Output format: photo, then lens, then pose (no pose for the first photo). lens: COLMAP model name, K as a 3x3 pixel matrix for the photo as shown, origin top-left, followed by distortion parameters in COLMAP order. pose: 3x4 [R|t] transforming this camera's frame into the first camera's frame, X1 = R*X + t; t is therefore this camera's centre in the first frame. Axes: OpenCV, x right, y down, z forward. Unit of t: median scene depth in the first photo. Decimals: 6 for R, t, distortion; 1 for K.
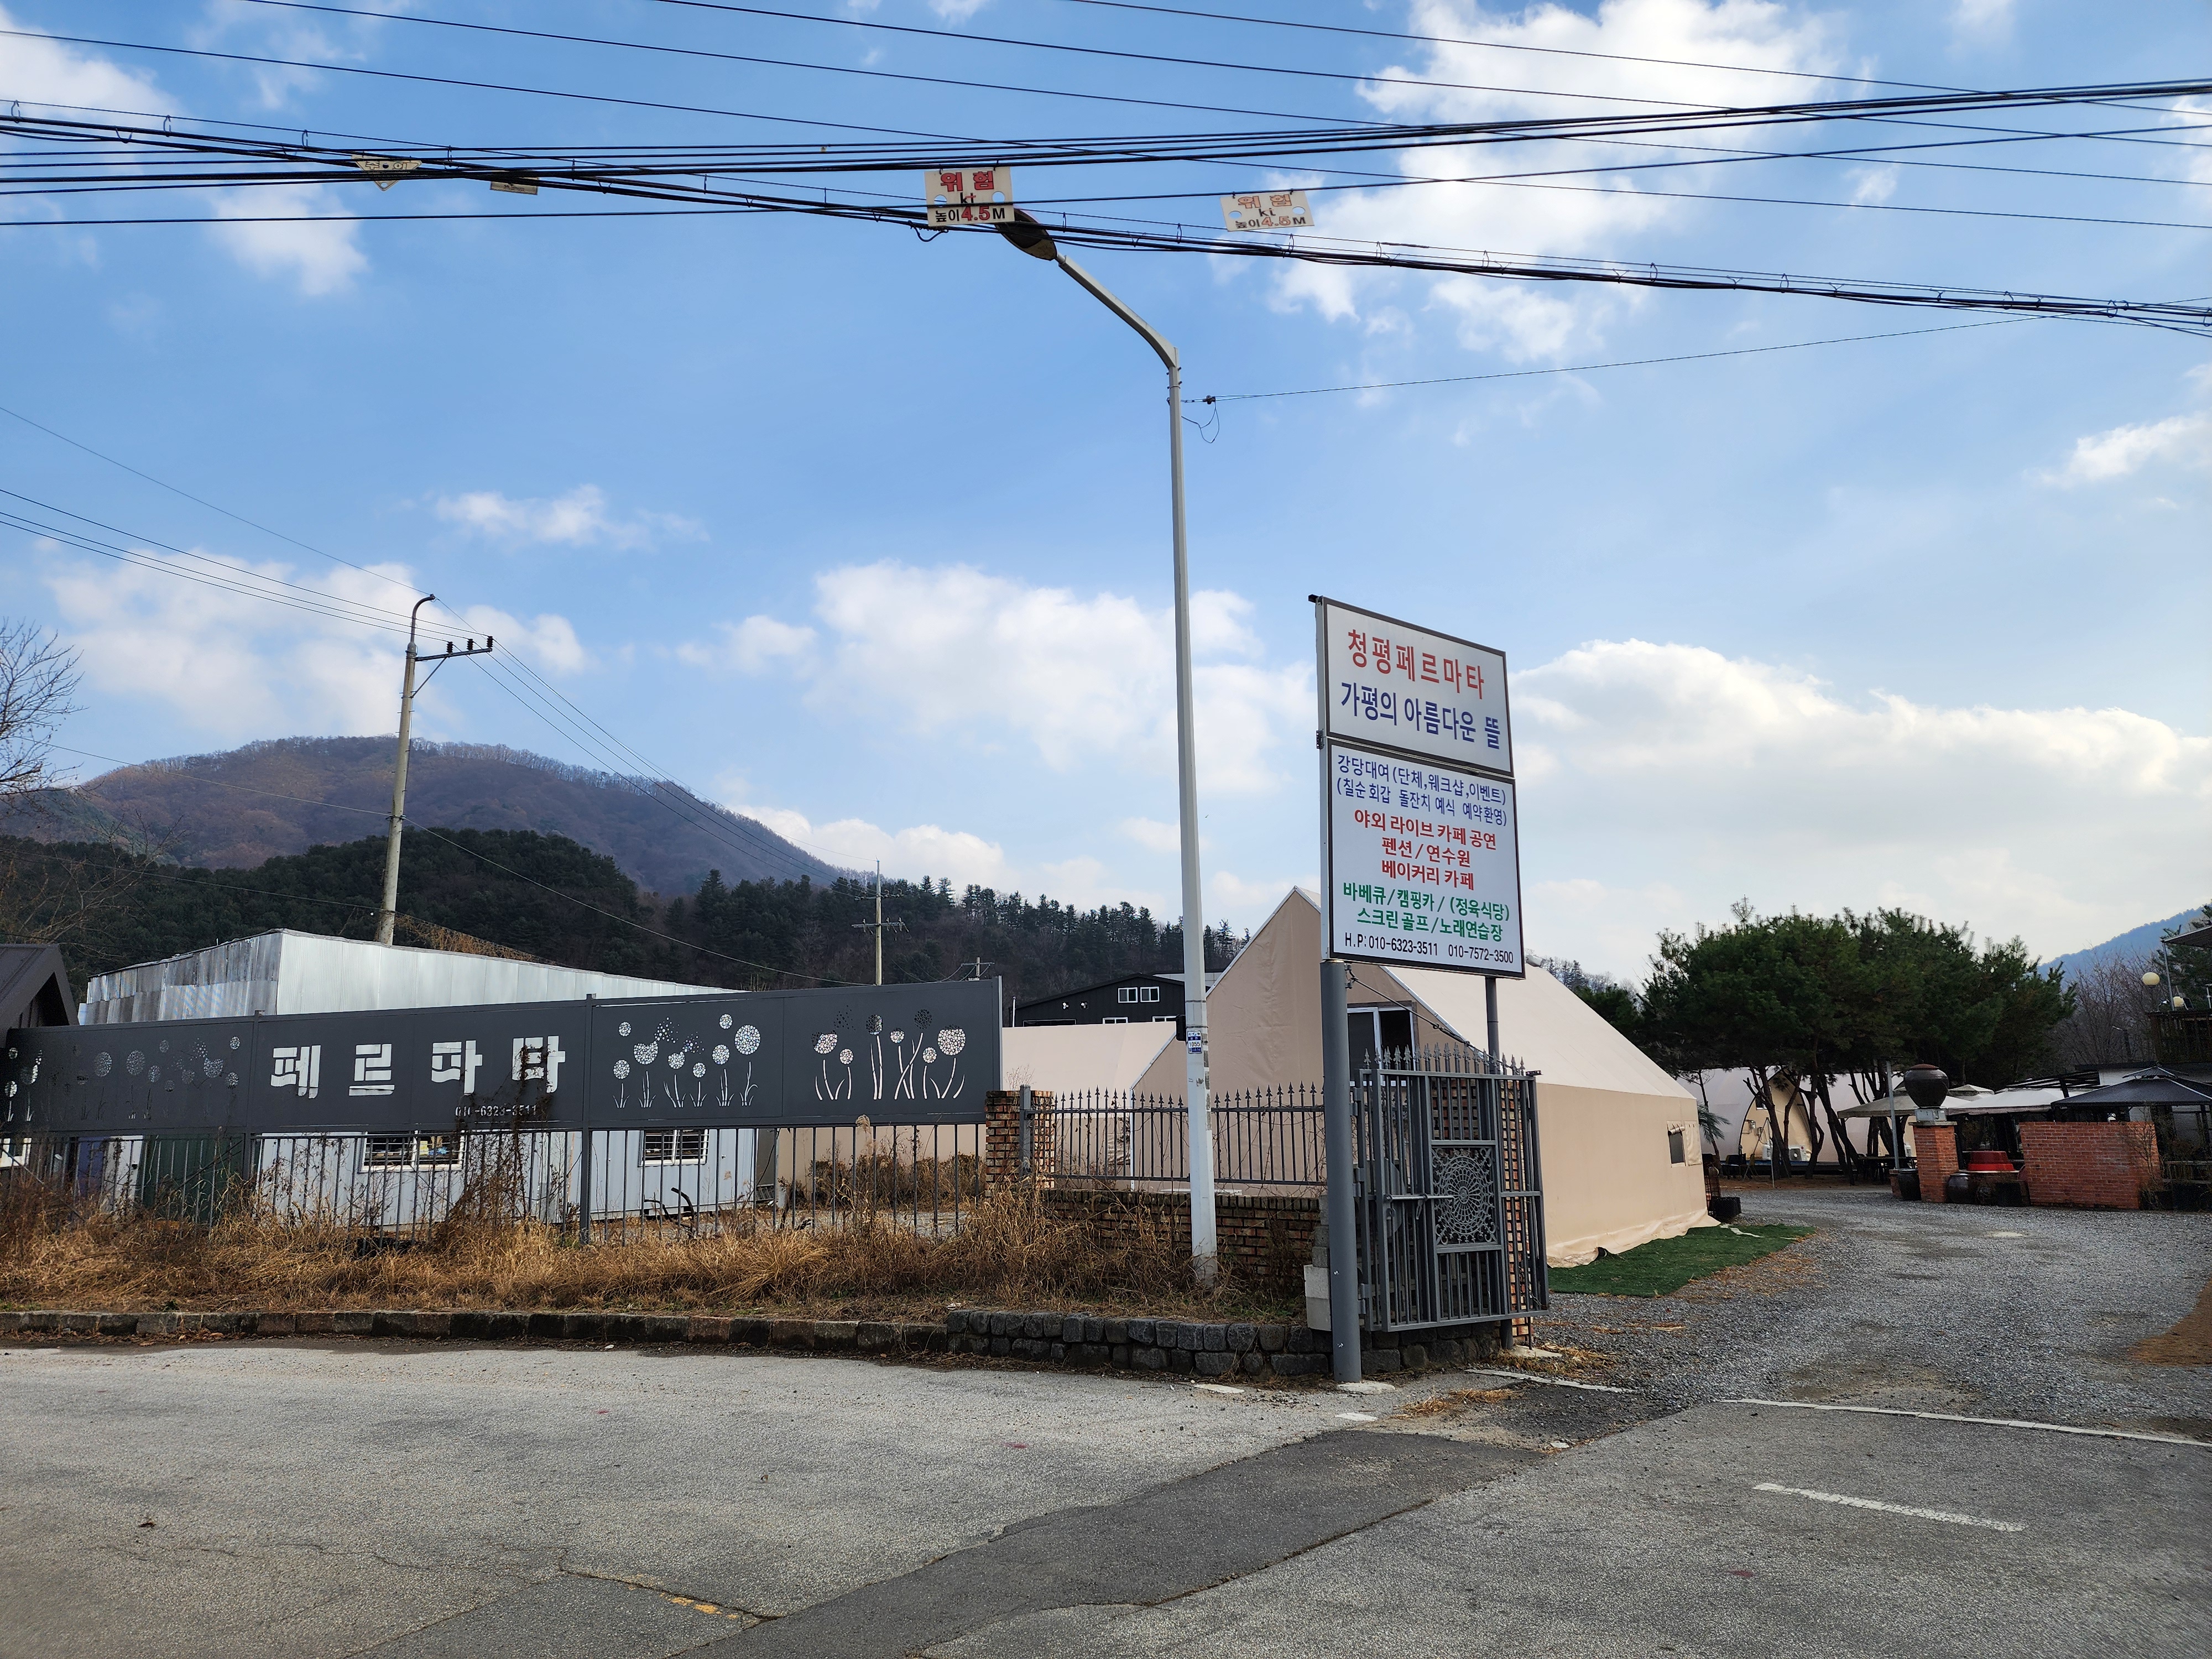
lens RADIAL K [[1500.4, 0, 1106.0], [0, 1500.4, 829.5], [0, 0, 1]] dist [0.152971, -0.207766]
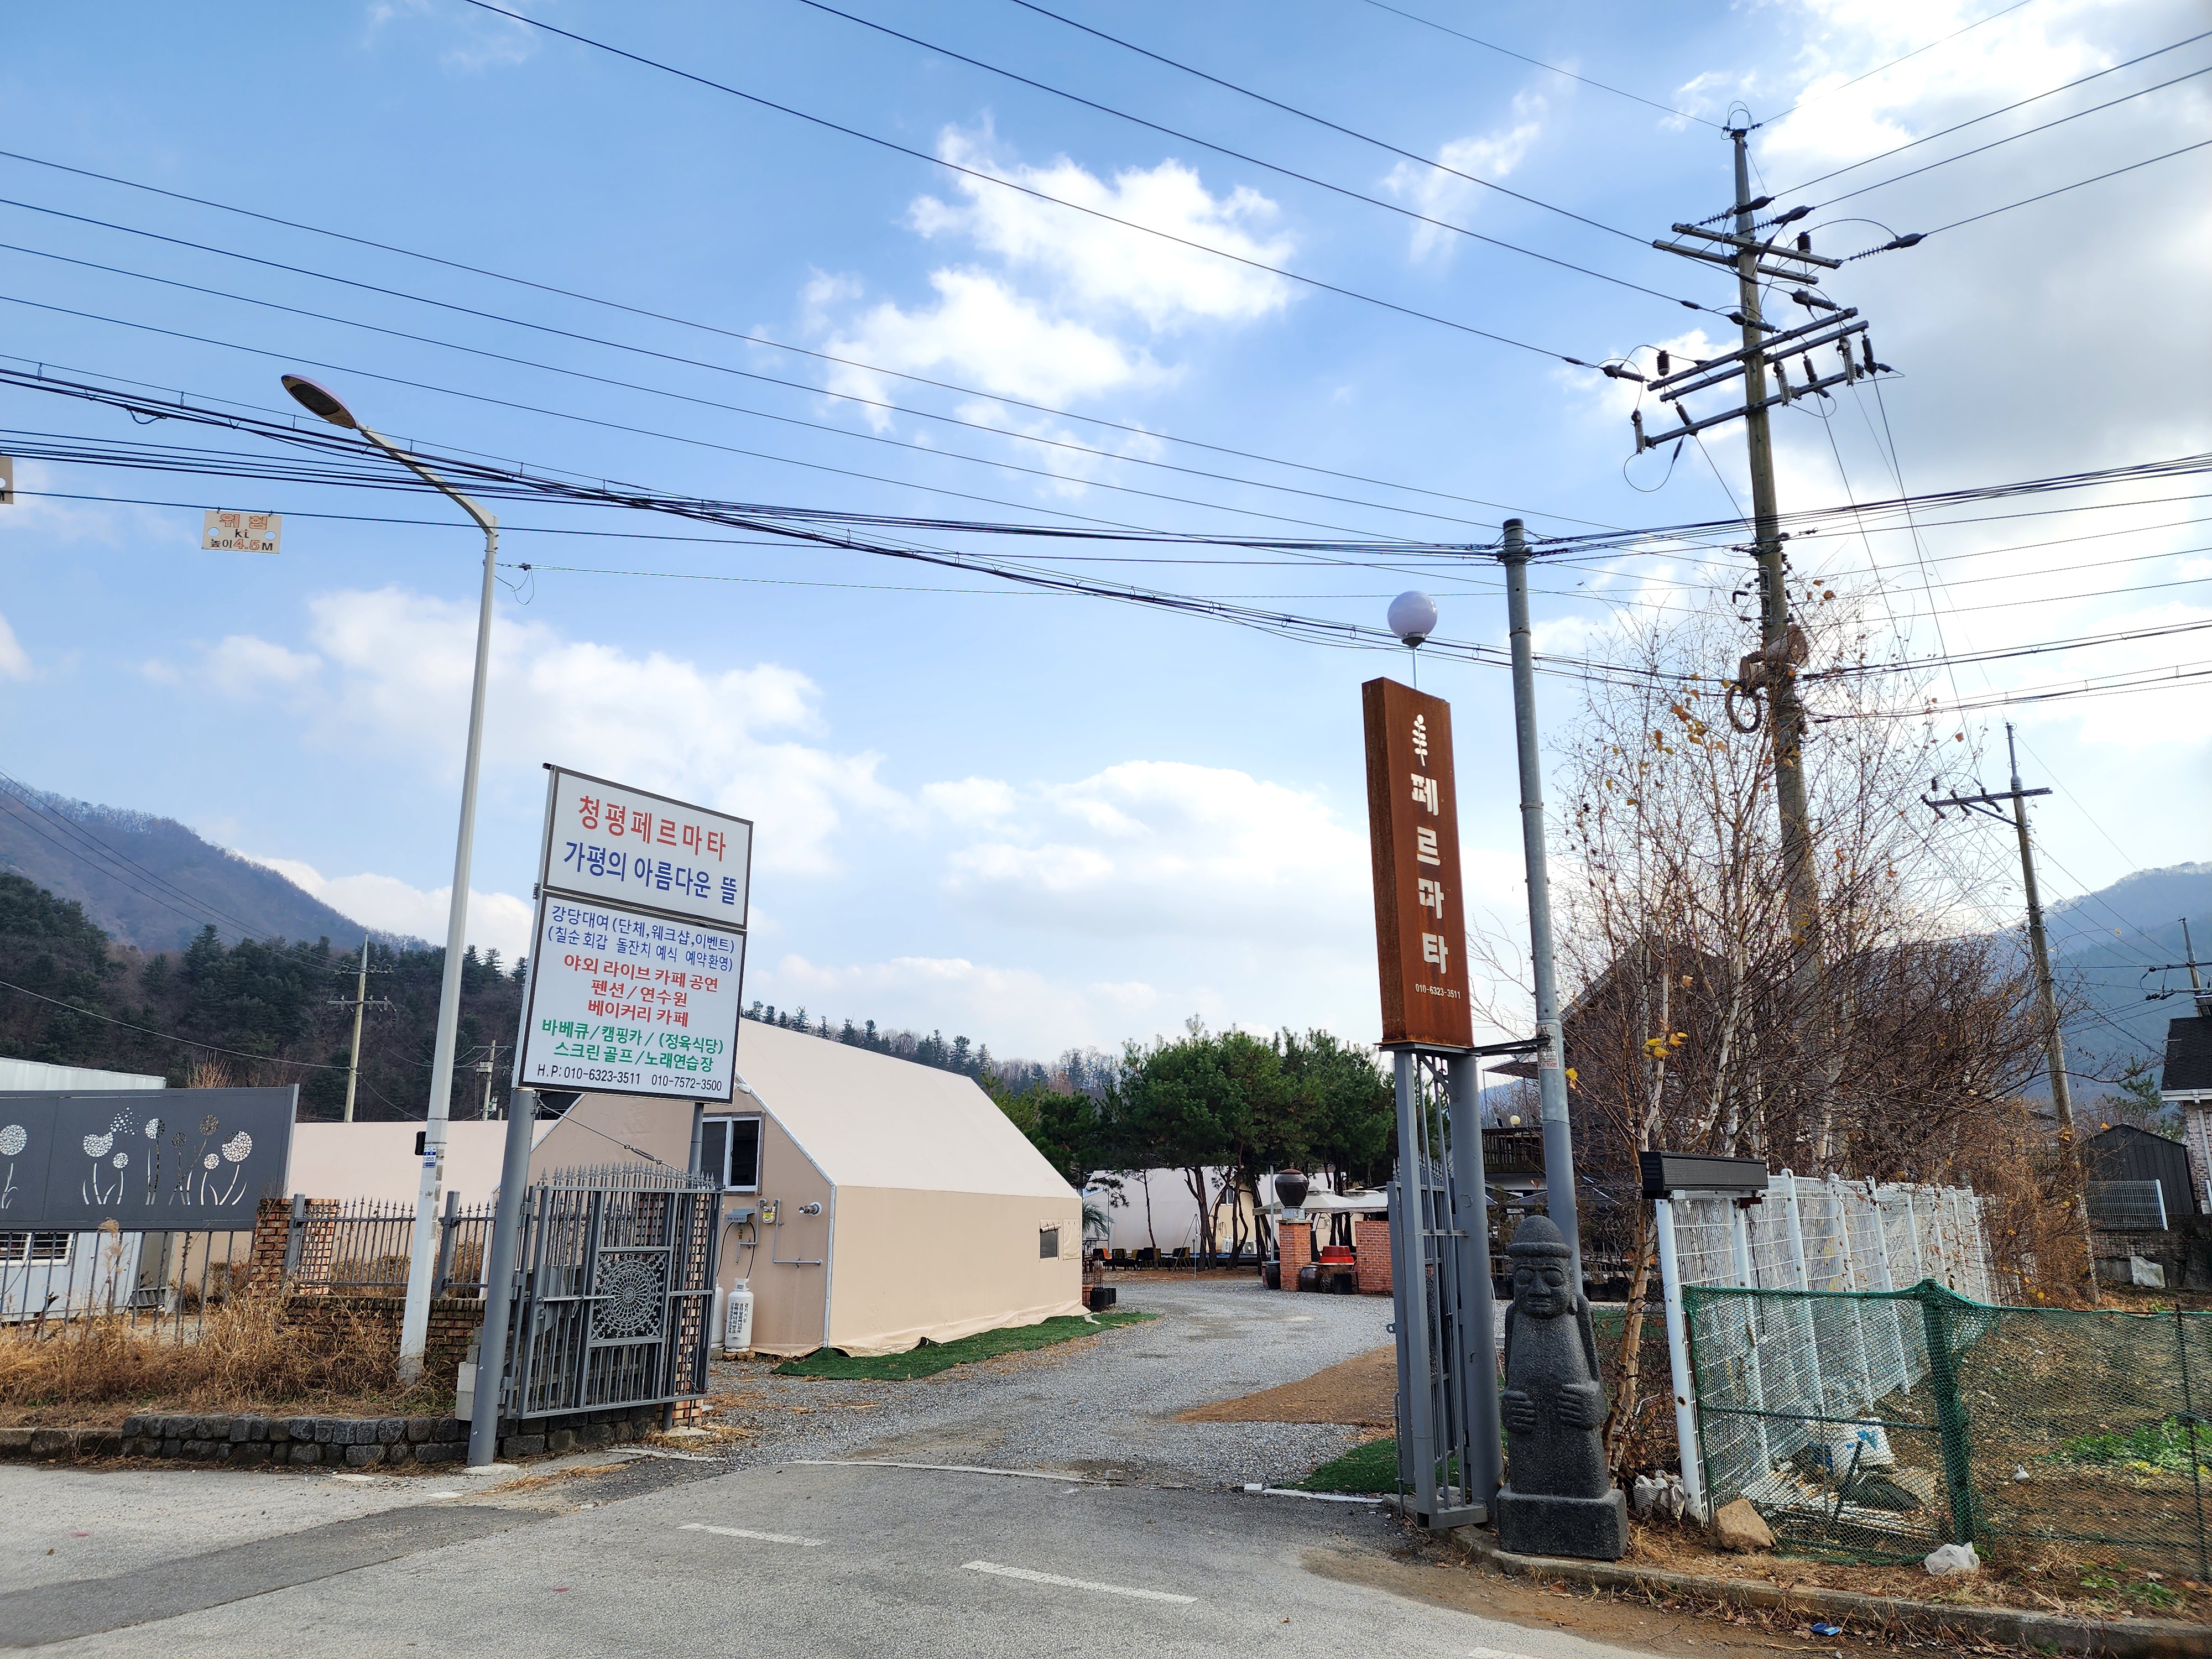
lens RADIAL K [[1502.8, 0, 1109.9], [0, 1502.8, 848.5], [0, 0, 1]] dist [0.111175, -0.098142]
pose [[0.961988, 0.074604, 0.262702, 0.236730], [-0.062403, 0.996562, -0.054496, -0.052623], [-0.265865, 0.036031, 0.963337, -0.207974]]
